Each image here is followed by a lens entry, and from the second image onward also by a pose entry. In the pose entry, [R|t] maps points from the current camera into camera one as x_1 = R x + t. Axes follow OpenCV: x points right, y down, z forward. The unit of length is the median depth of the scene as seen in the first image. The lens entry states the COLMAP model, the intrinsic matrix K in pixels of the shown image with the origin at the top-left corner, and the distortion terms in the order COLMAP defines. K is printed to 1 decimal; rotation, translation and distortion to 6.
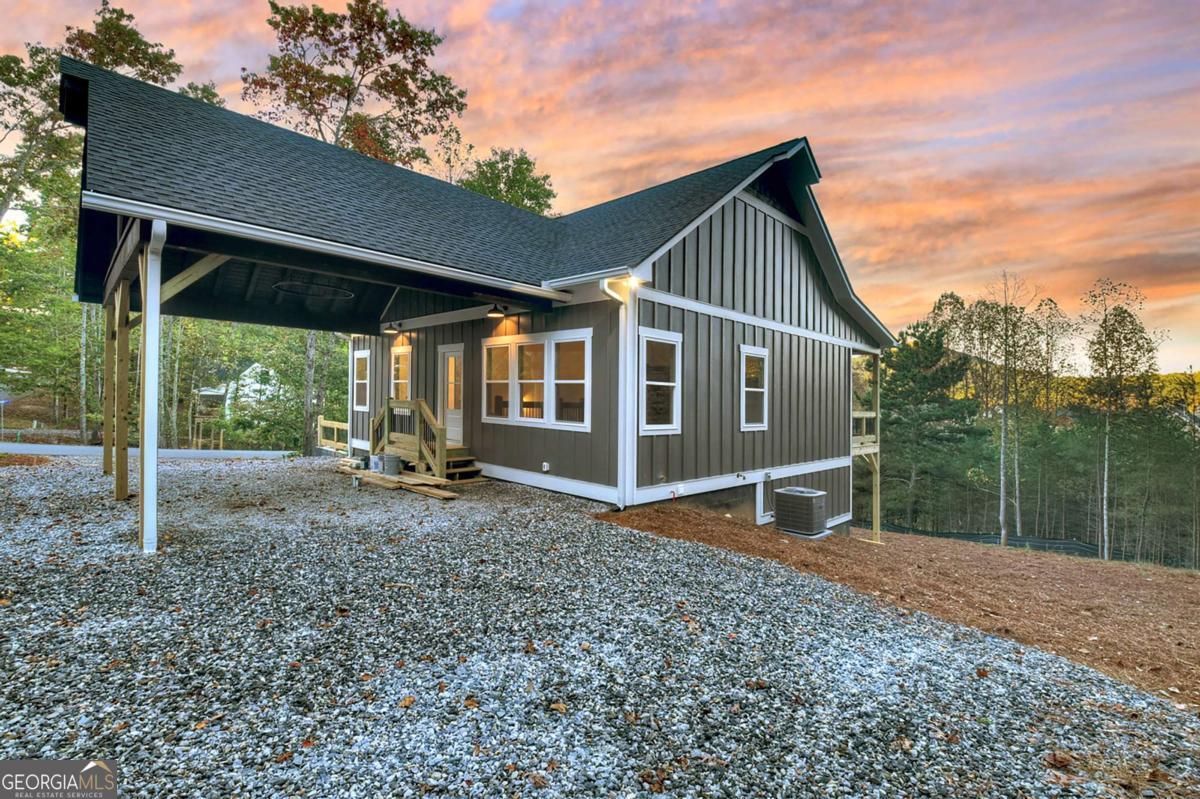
lens RADIAL K [[534.5, 0, 600.0], [0, 534.5, 399.5], [0, 0, 1]] dist [-0.022059, -0.000140]
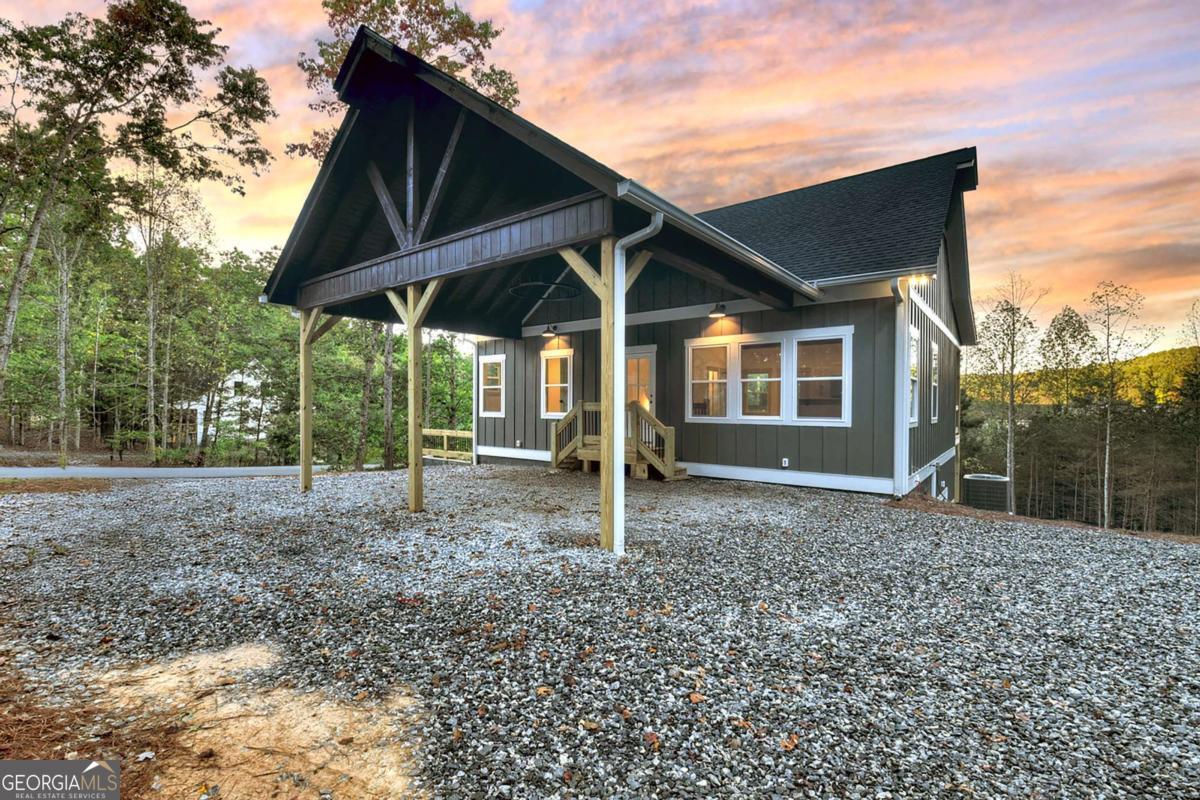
lens RADIAL K [[542.1, 0, 600.1], [0, 542.1, 418.9], [0, 0, 1]] dist [-0.029971, 0.000222]
pose [[0.998471, -0.036136, 0.041828, -0.339729], [0.034611, 0.998730, 0.036616, -0.005355], [-0.043098, -0.035113, 0.998454, -0.012797]]
